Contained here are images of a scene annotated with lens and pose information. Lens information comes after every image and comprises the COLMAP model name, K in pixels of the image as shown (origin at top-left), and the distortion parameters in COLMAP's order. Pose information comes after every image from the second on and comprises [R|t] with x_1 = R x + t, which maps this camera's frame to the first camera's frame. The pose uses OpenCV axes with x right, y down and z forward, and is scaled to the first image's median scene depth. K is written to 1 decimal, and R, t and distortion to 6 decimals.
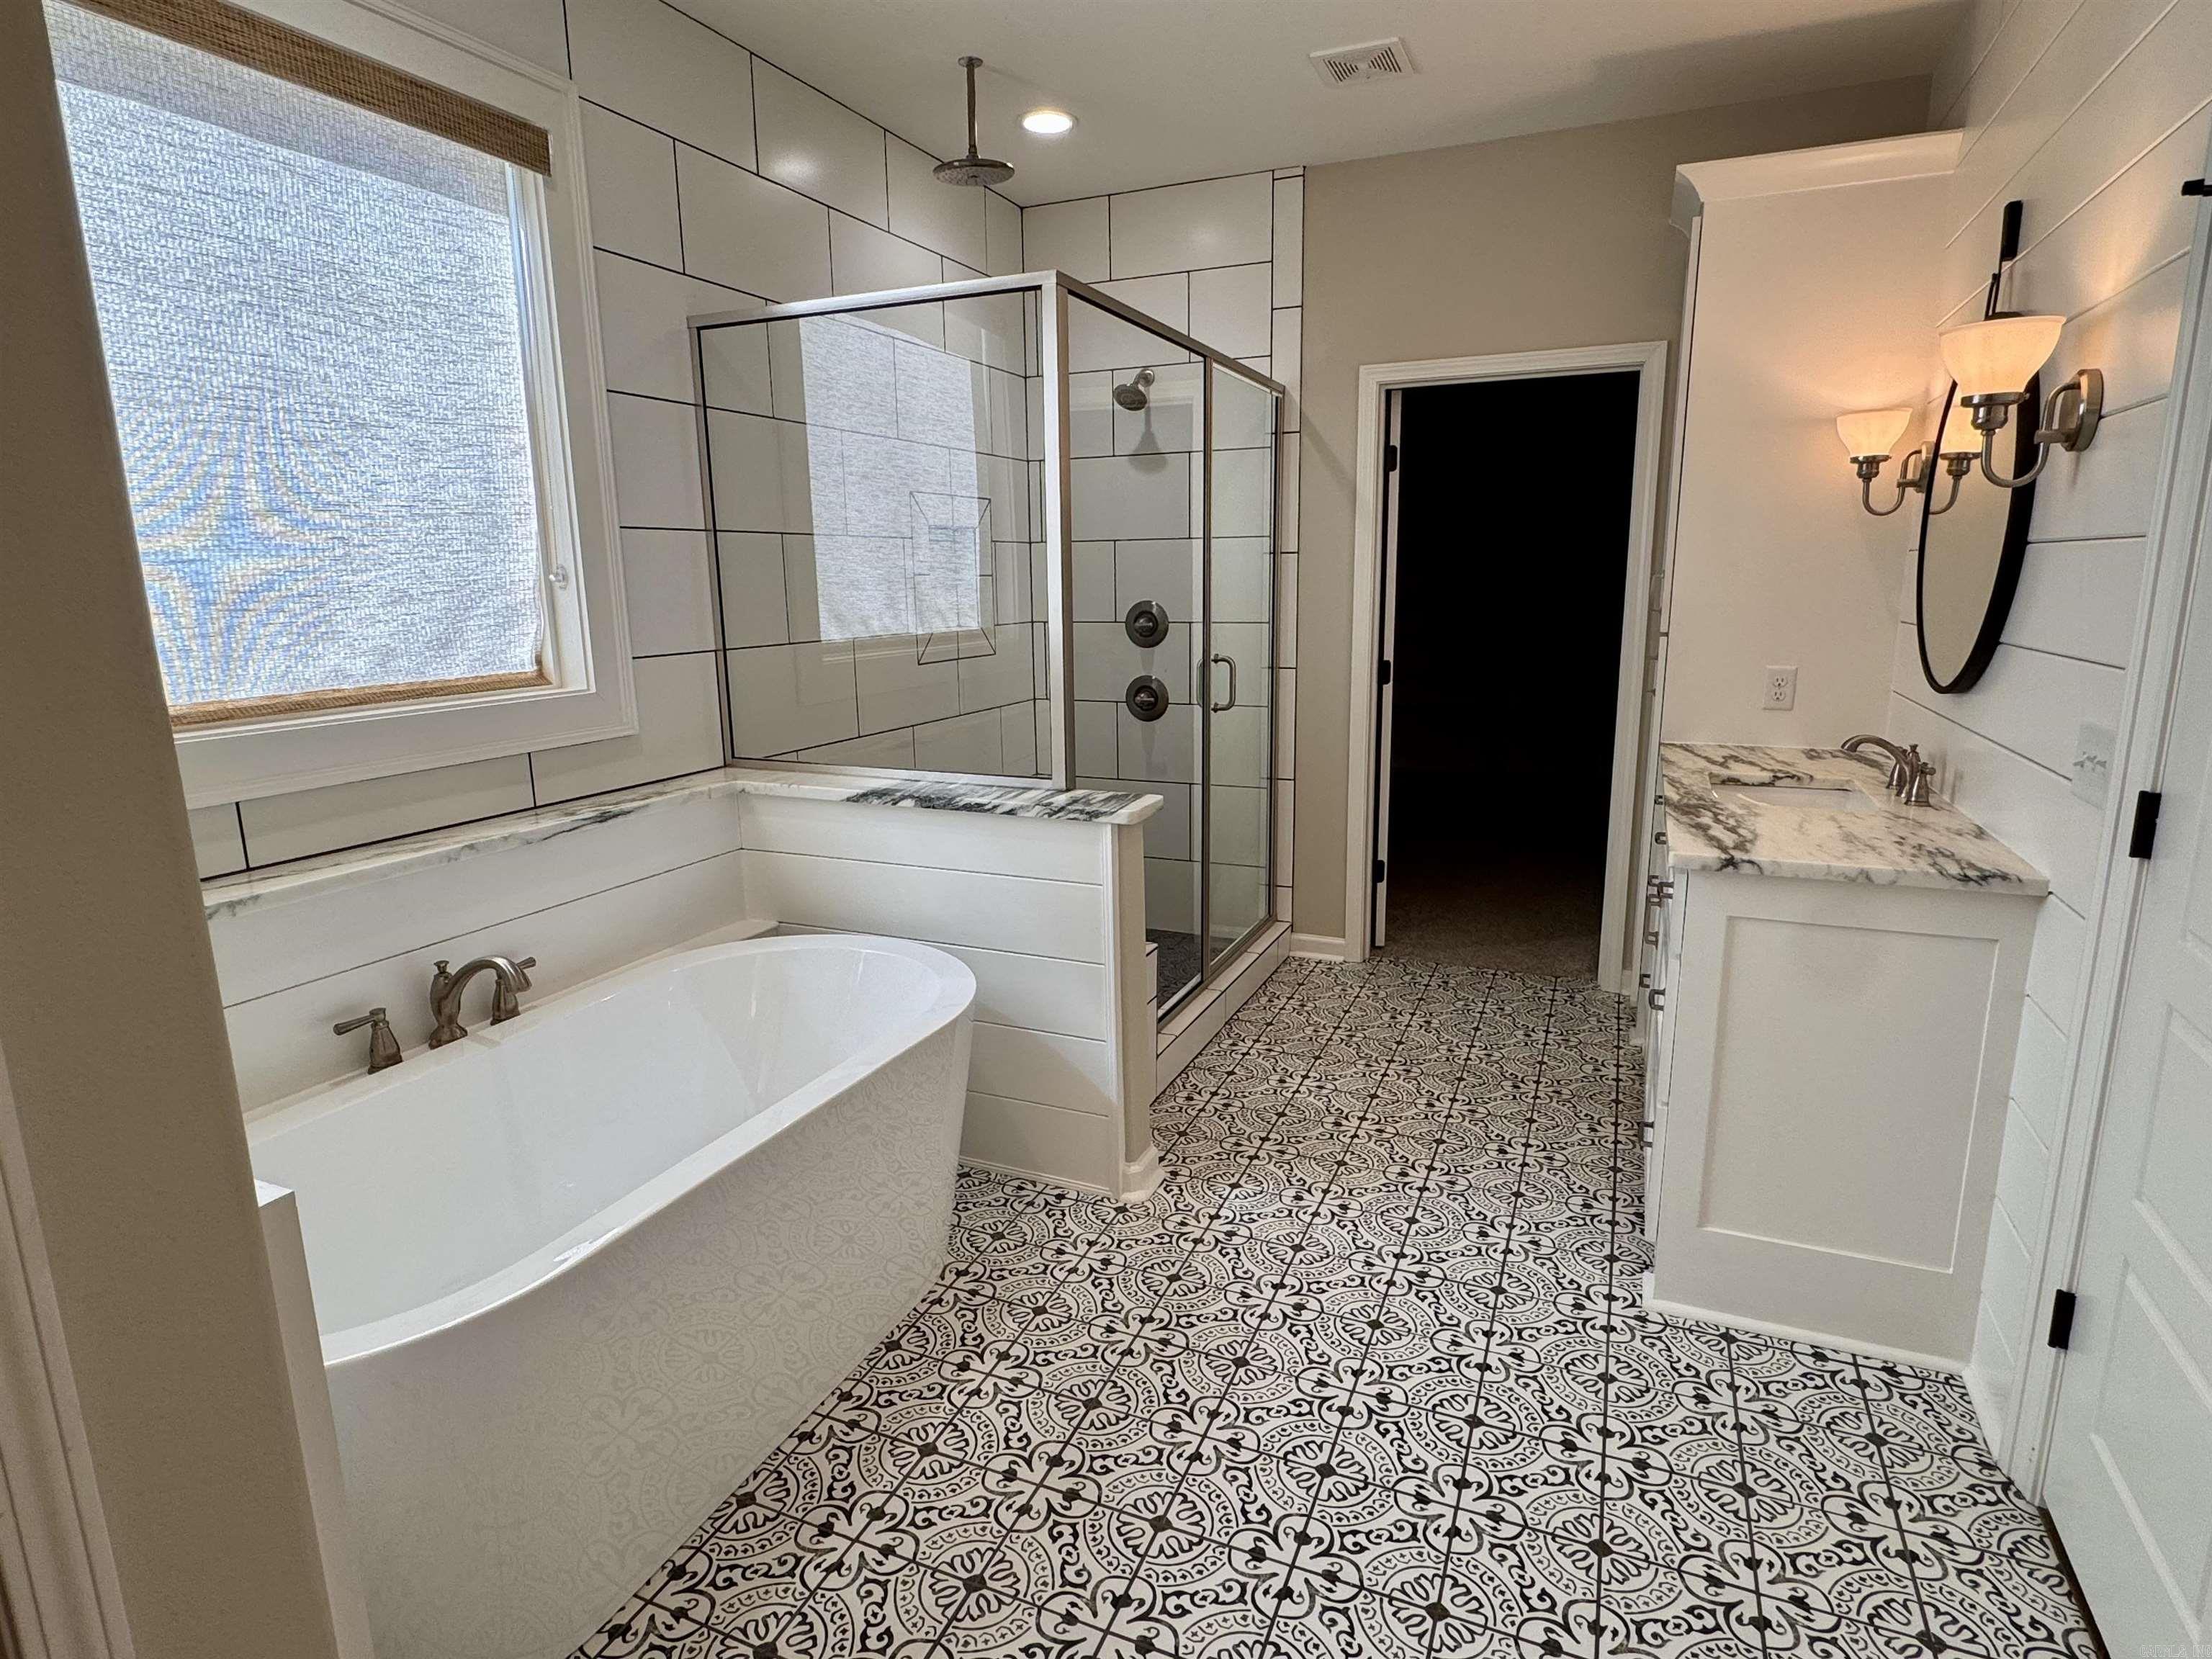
lens RADIAL K [[1183.7, 0, 1112.6], [0, 1183.7, 821.3], [0, 0, 1]] dist [-0.001470, -0.000911]
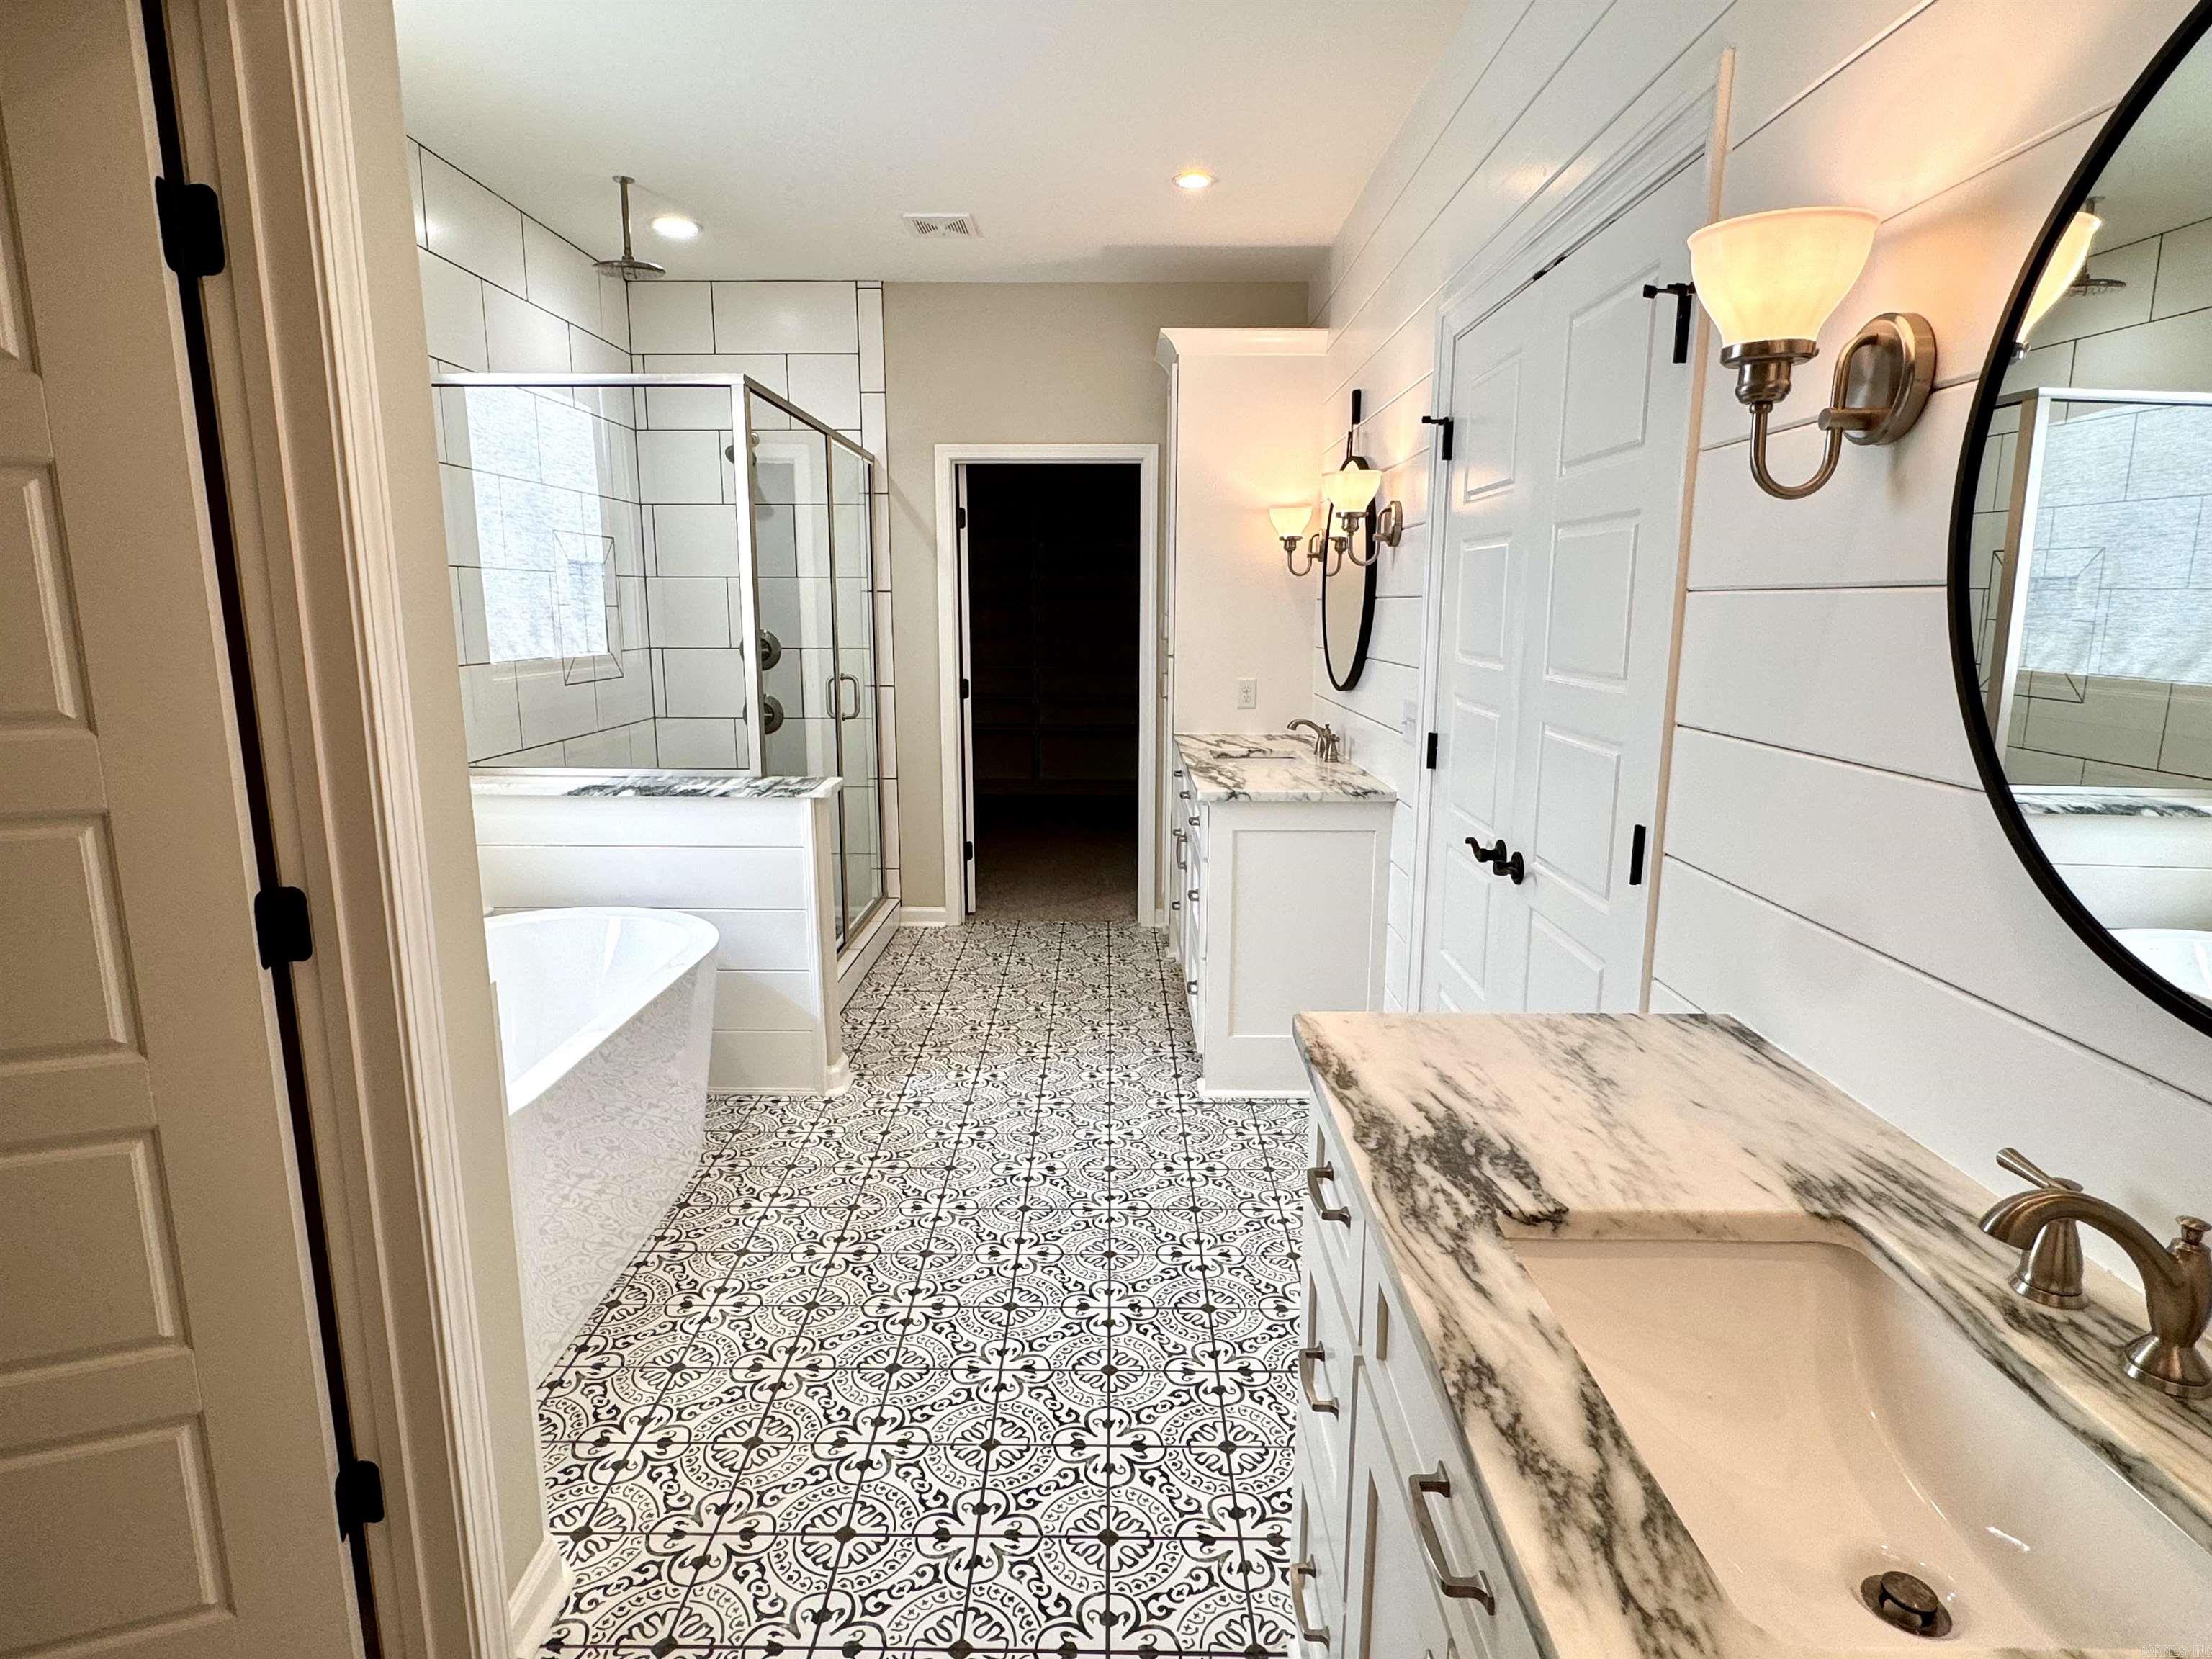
lens RADIAL K [[1183.7, 0, 1103.2], [0, 1183.7, 827.4], [0, 0, 1]] dist [-0.001470, -0.000911]
pose [[0.919987, -0.057223, 0.387750, -0.183258], [0.065826, 0.997791, -0.008927, 0.057983], [-0.386382, 0.033737, 0.921721, -0.282428]]
